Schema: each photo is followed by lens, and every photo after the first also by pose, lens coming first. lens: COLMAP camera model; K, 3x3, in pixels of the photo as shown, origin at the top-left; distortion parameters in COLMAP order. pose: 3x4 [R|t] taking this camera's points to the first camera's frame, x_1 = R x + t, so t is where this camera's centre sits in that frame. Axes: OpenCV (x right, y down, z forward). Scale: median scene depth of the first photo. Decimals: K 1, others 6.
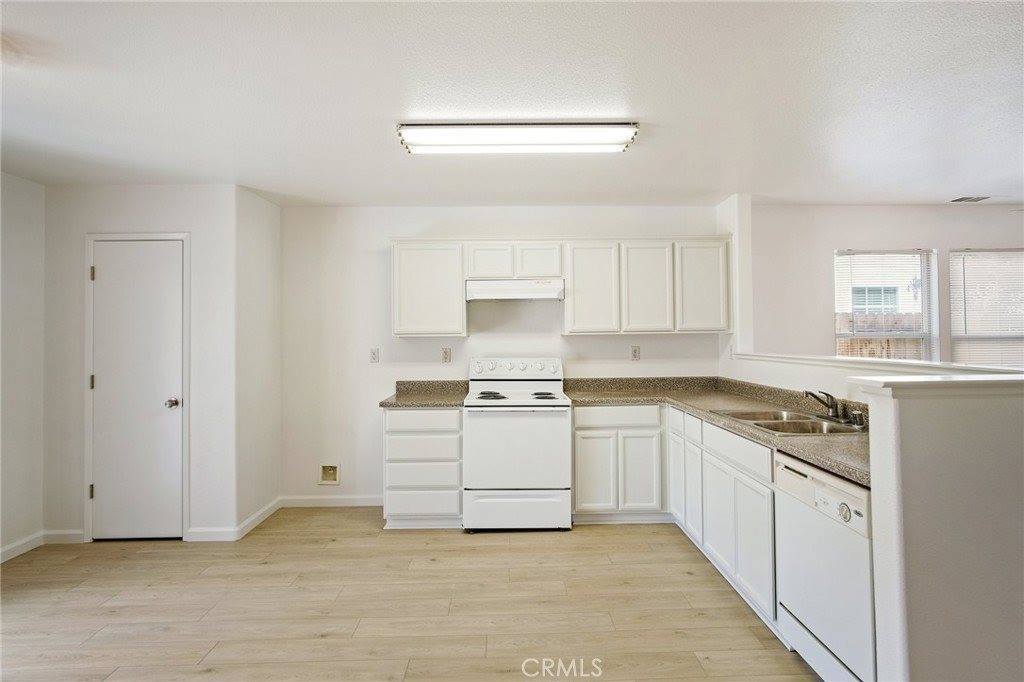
lens RADIAL K [[552.4, 0, 514.8], [0, 552.4, 321.0], [0, 0, 1]] dist [0.001147, 0.000582]
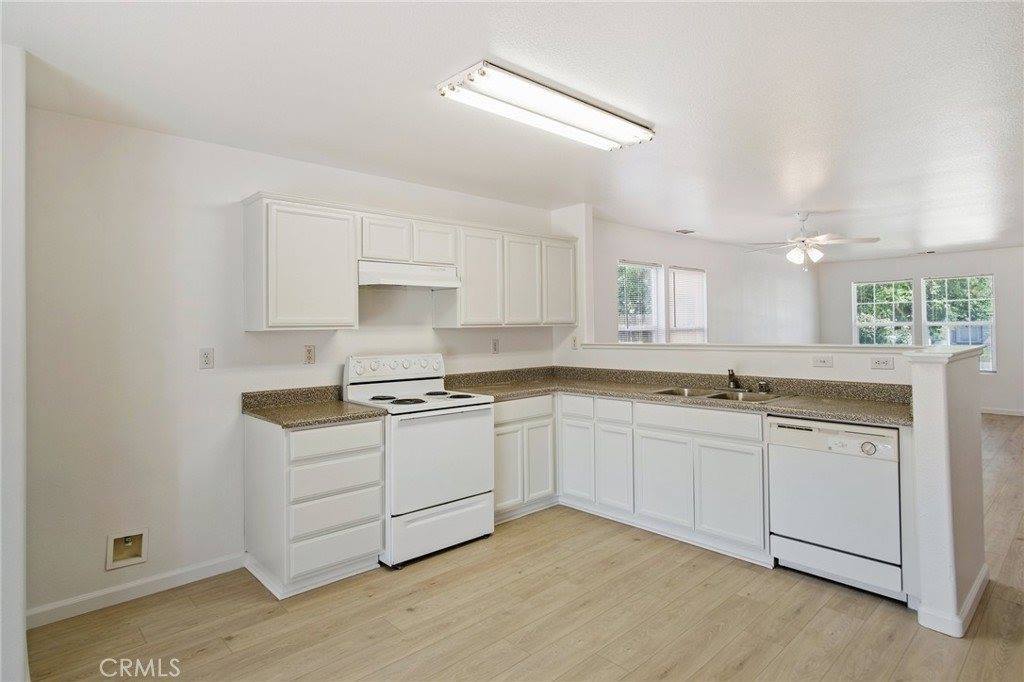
lens RADIAL K [[552.4, 0, 514.8], [0, 552.4, 321.0], [0, 0, 1]] dist [0.001147, 0.000582]
pose [[0.742713, 0.008113, 0.669561, -0.460714], [-0.010619, 0.999944, -0.000337, 0.013304], [-0.669526, -0.006860, 0.742757, 0.252598]]
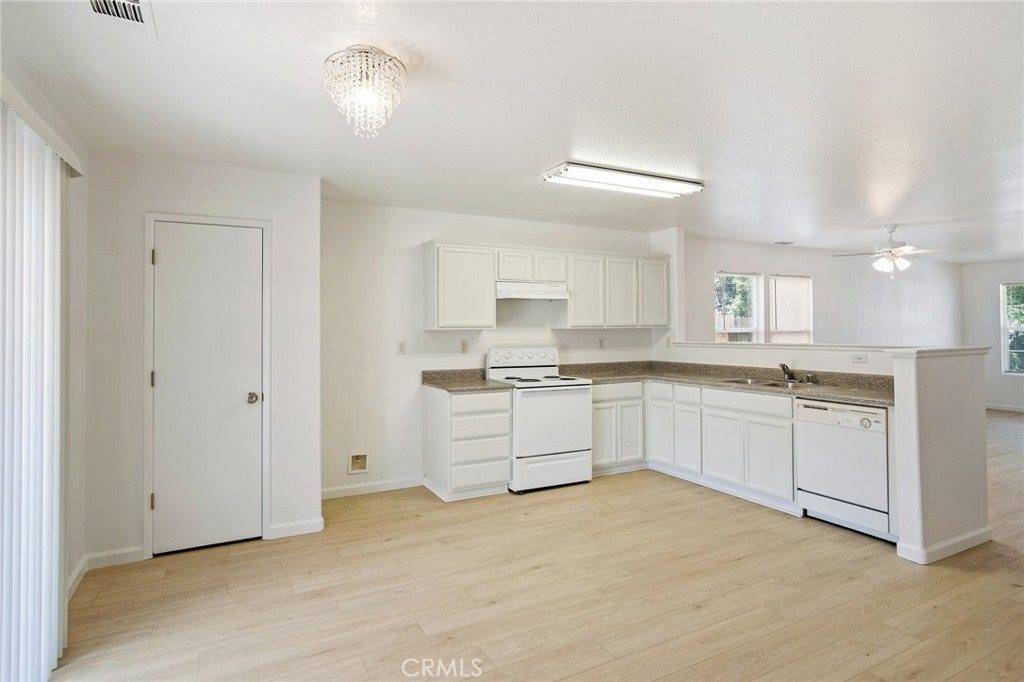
lens RADIAL K [[552.4, 0, 514.8], [0, 552.4, 321.0], [0, 0, 1]] dist [0.001147, 0.000582]
pose [[0.892017, 0.010878, 0.451871, -0.580748], [-0.013103, 0.999913, 0.001796, 0.006947], [-0.451812, -0.007523, 0.892081, -0.051483]]
